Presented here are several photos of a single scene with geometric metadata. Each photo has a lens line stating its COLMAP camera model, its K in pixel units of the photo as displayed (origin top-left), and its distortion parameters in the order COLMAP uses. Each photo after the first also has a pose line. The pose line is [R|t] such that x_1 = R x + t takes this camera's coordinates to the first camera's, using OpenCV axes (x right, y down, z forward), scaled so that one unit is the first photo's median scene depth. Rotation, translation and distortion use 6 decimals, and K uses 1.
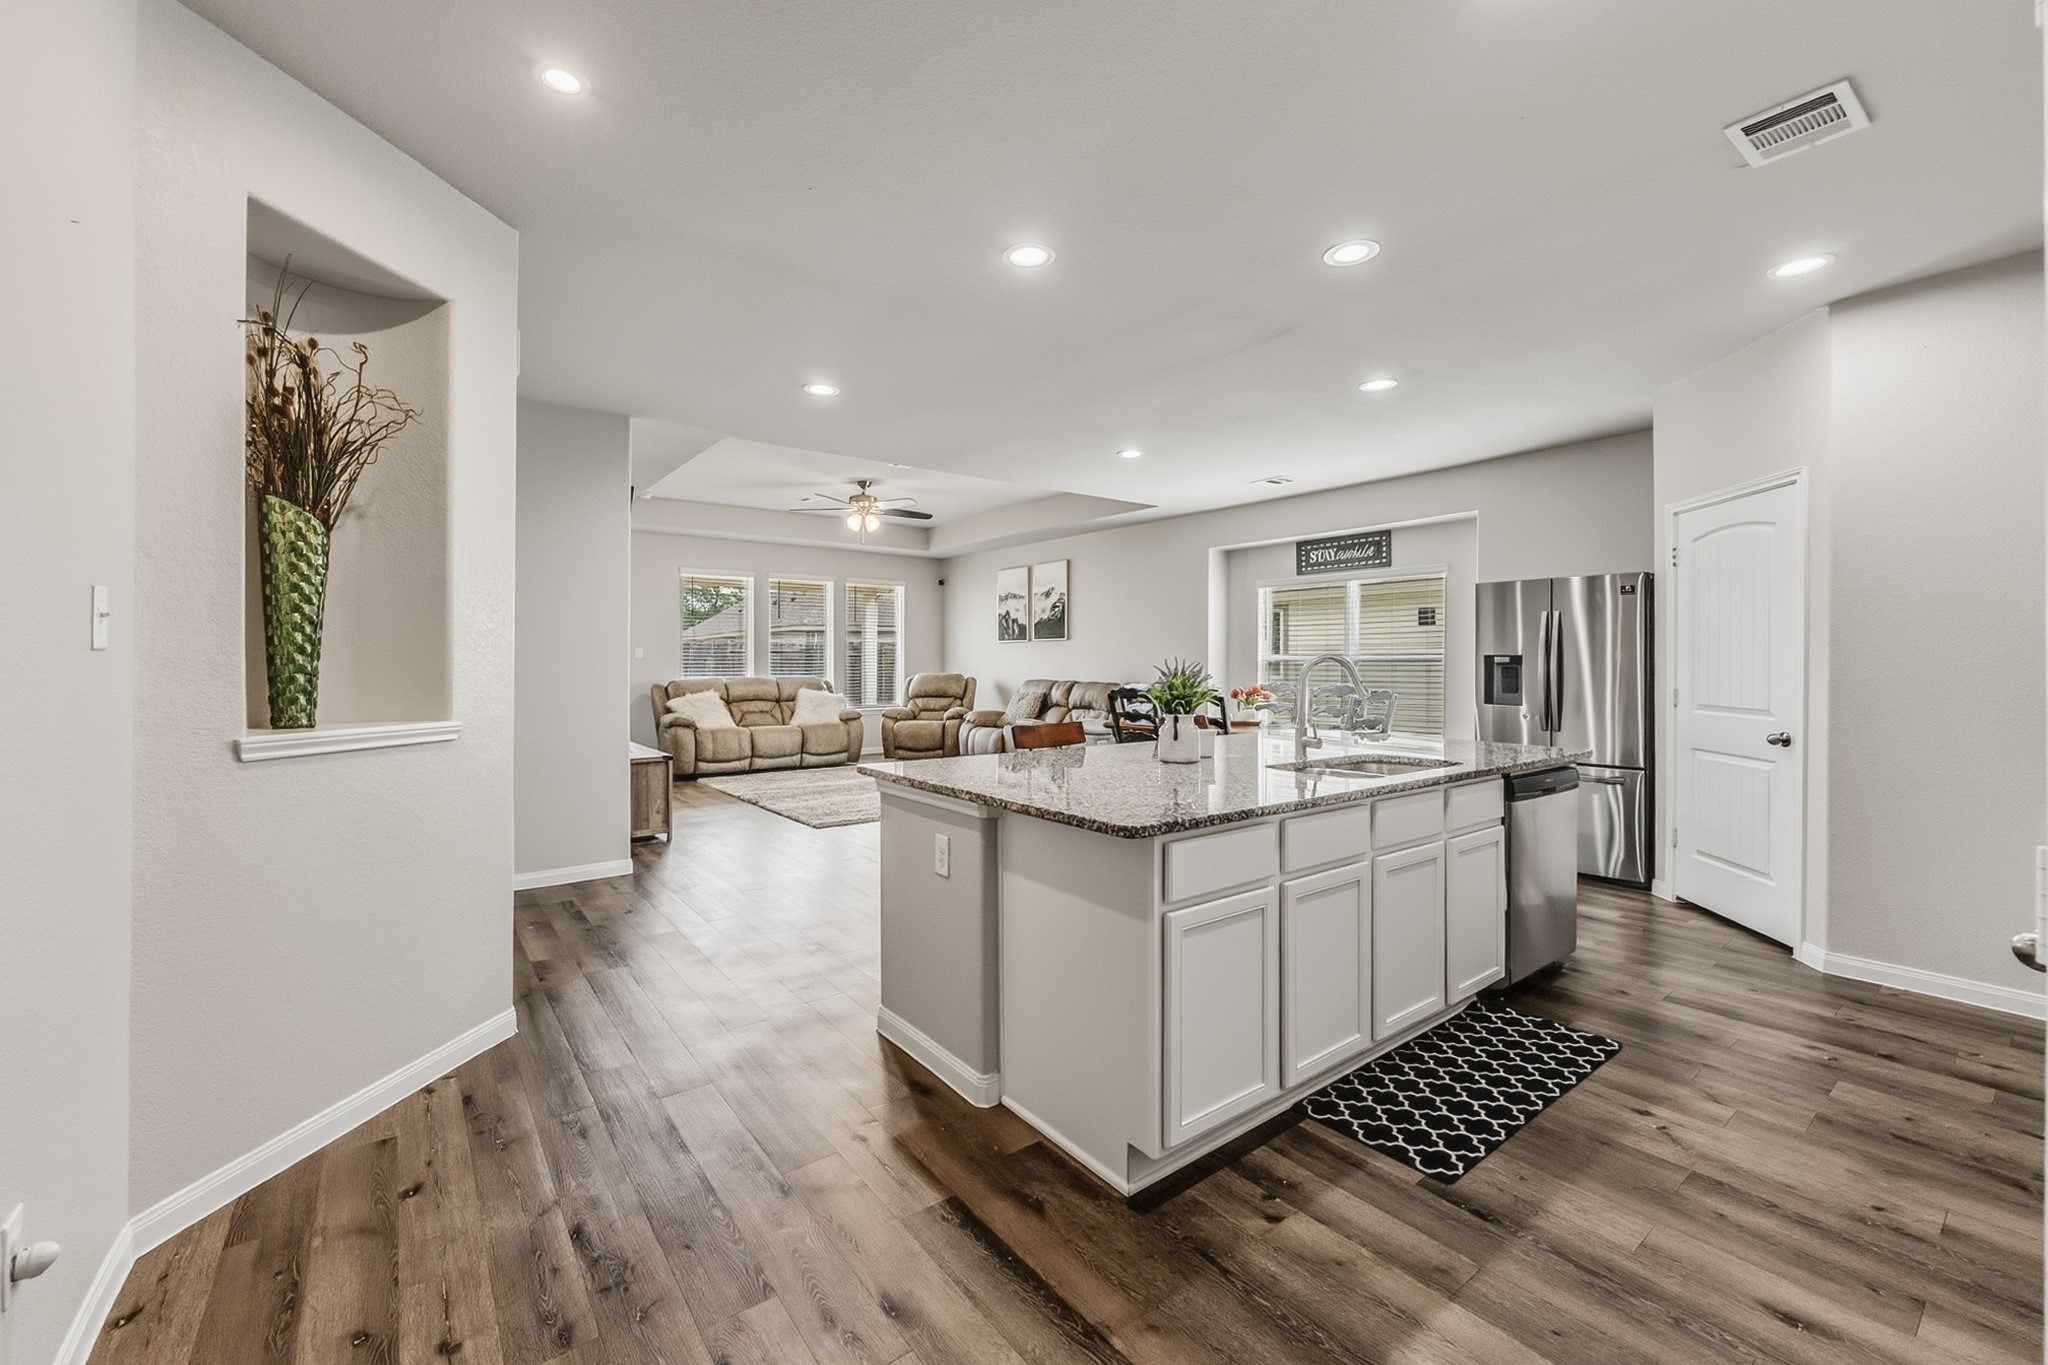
lens RADIAL K [[830.4, 0, 1020.2], [0, 830.4, 654.2], [0, 0, 1]] dist [-0.001451, -0.000354]
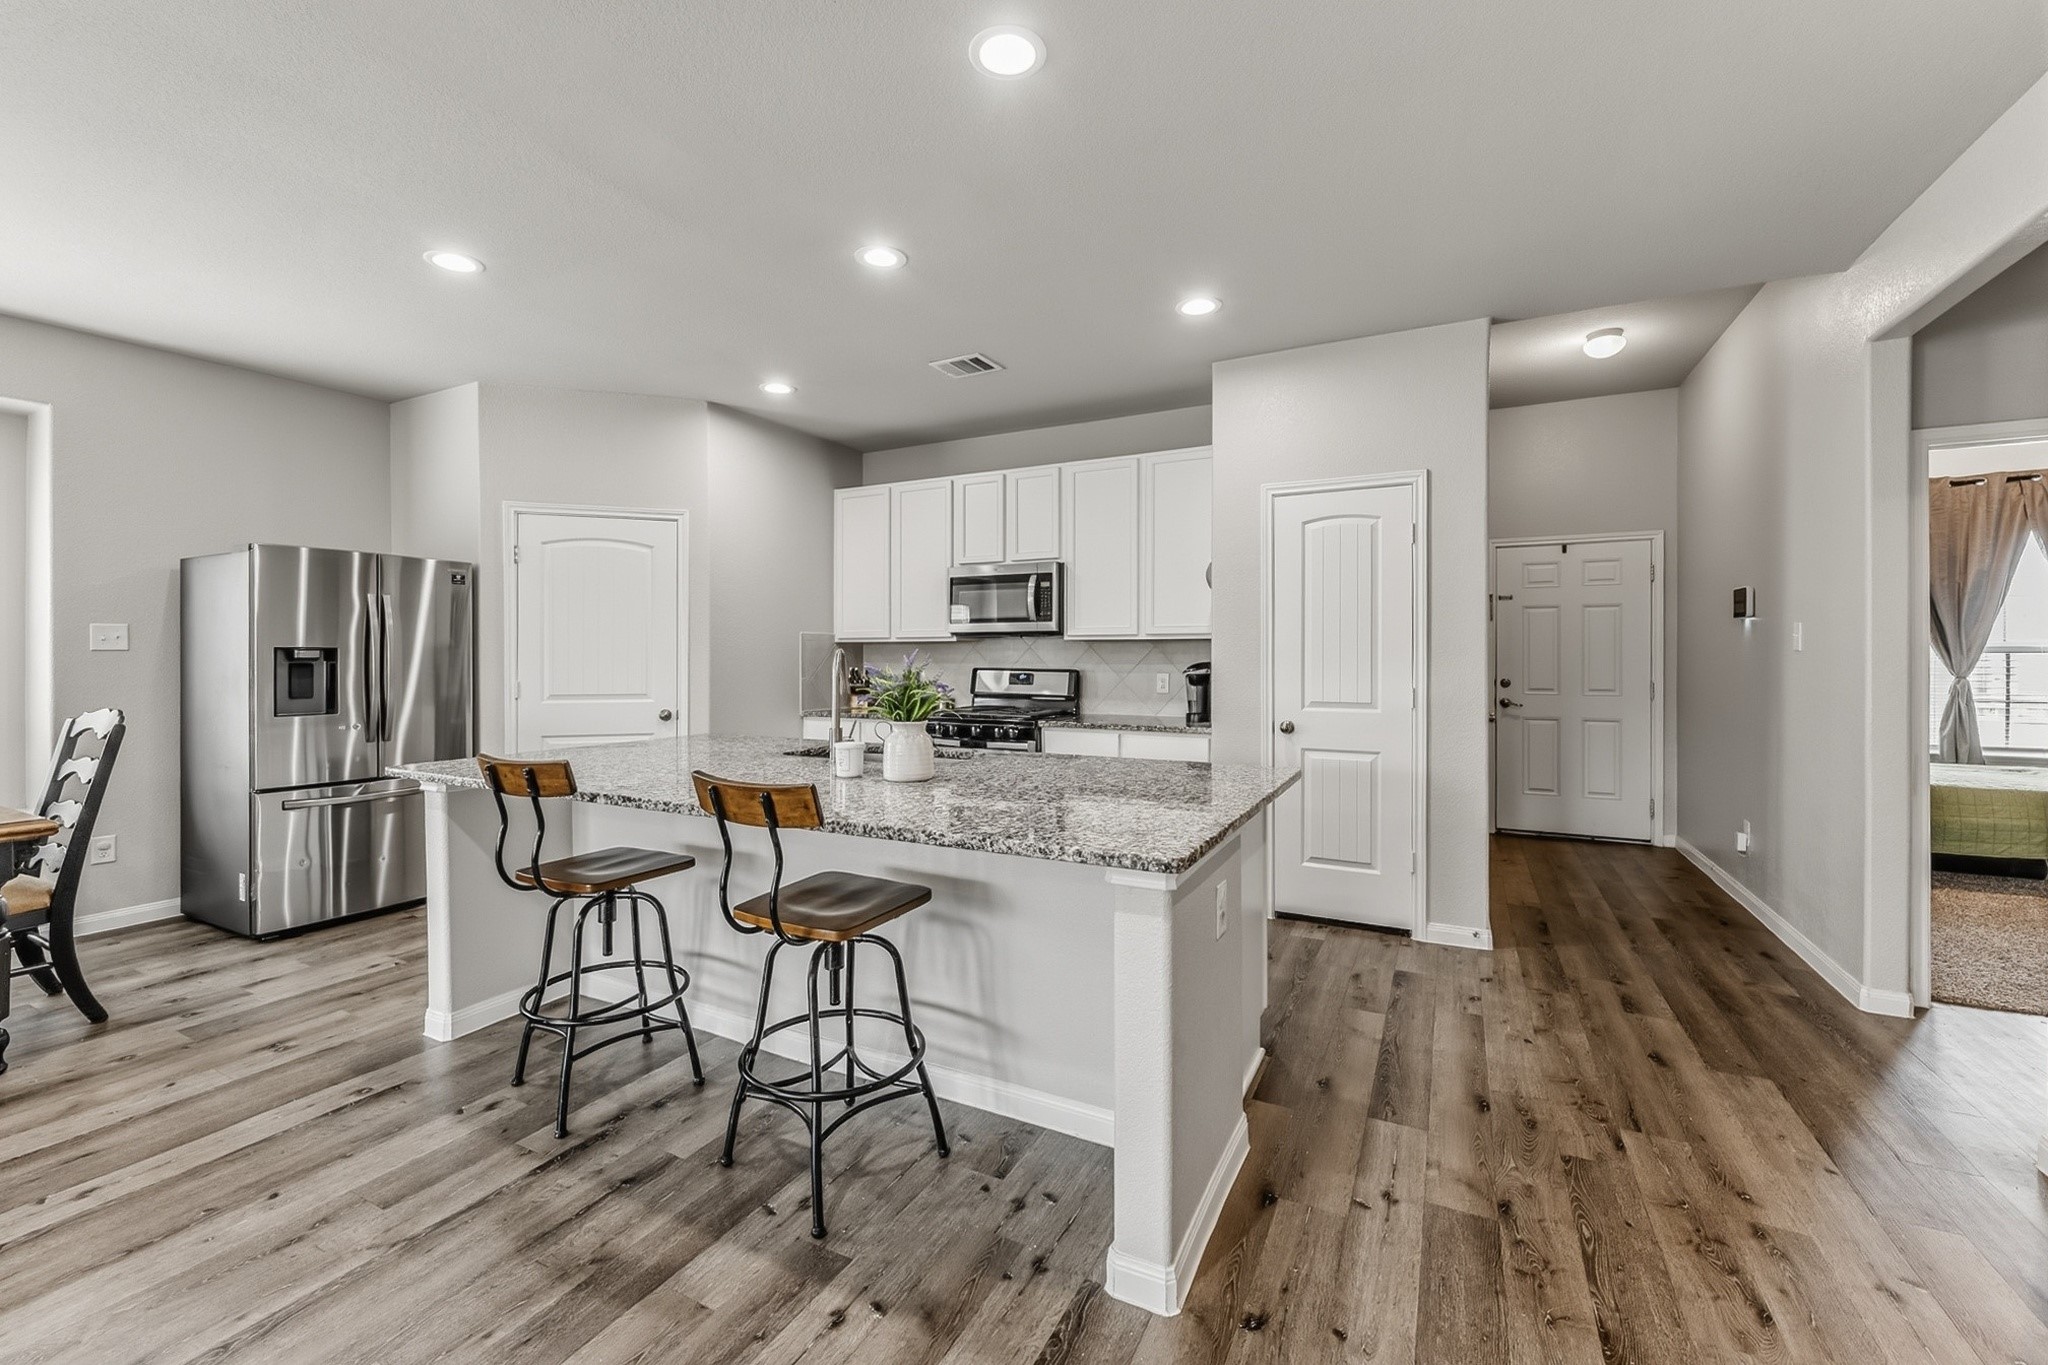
lens RADIAL K [[832.0, 0, 1021.2], [0, 832.0, 659.8], [0, 0, 1]] dist [-0.000693, 0.000356]
pose [[-0.428779, -0.007639, 0.903377, -0.425460], [-0.007273, 0.999961, 0.005004, 0.004487], [-0.903380, -0.004424, -0.428818, 0.900474]]
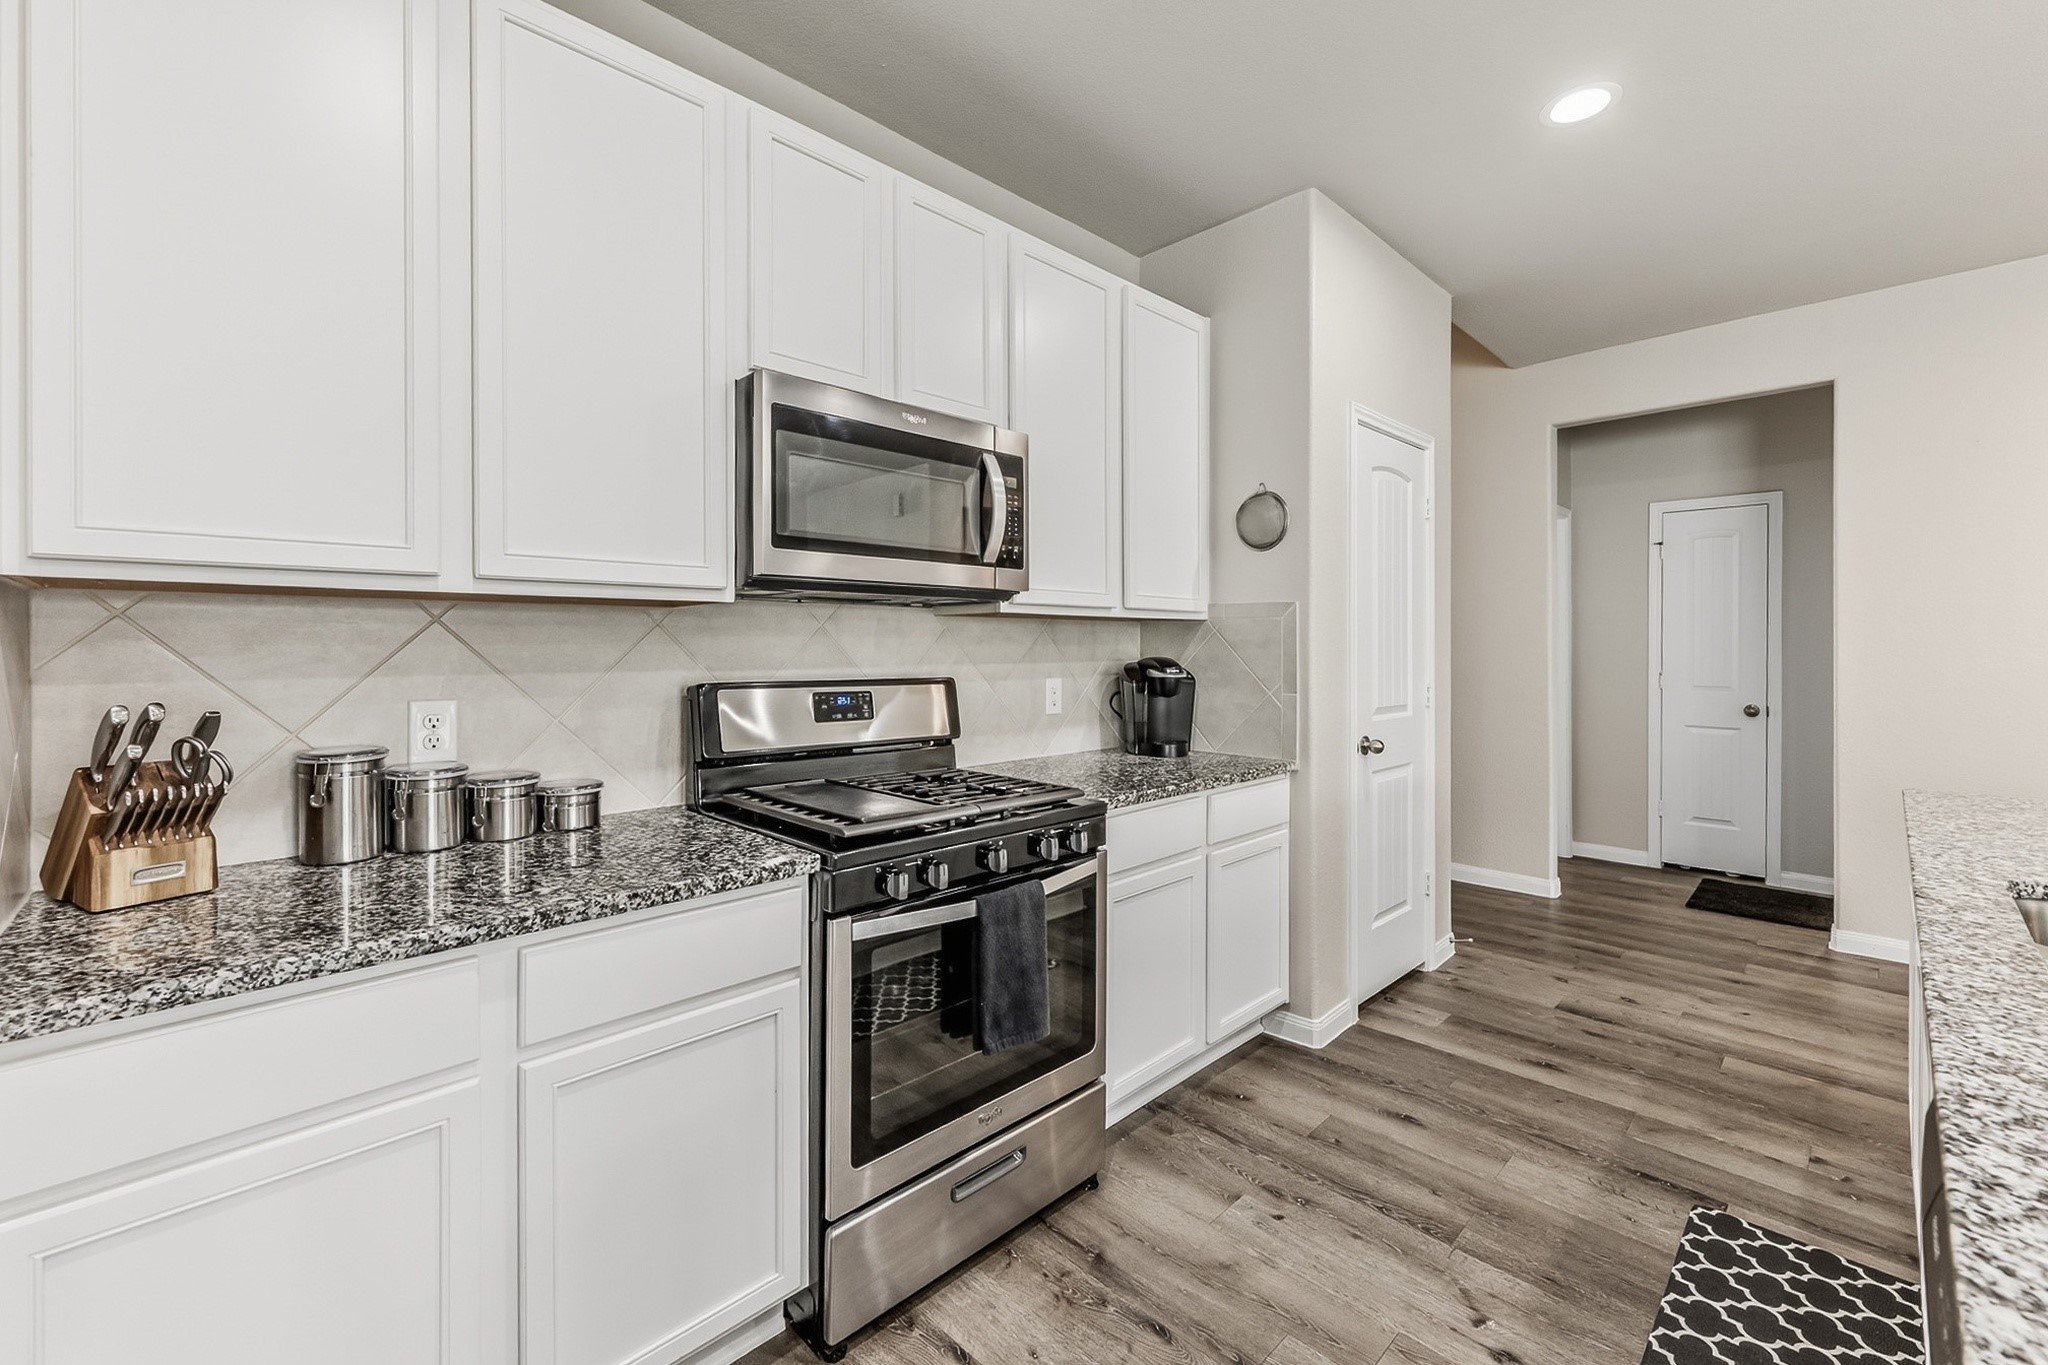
lens RADIAL K [[832.0, 0, 1021.2], [0, 832.0, 659.8], [0, 0, 1]] dist [-0.000693, 0.000356]
pose [[-0.992767, -0.002846, -0.120025, 0.658154], [-0.003655, 0.999972, 0.006518, 0.008065], [0.120003, 0.006910, -0.992750, 0.870211]]
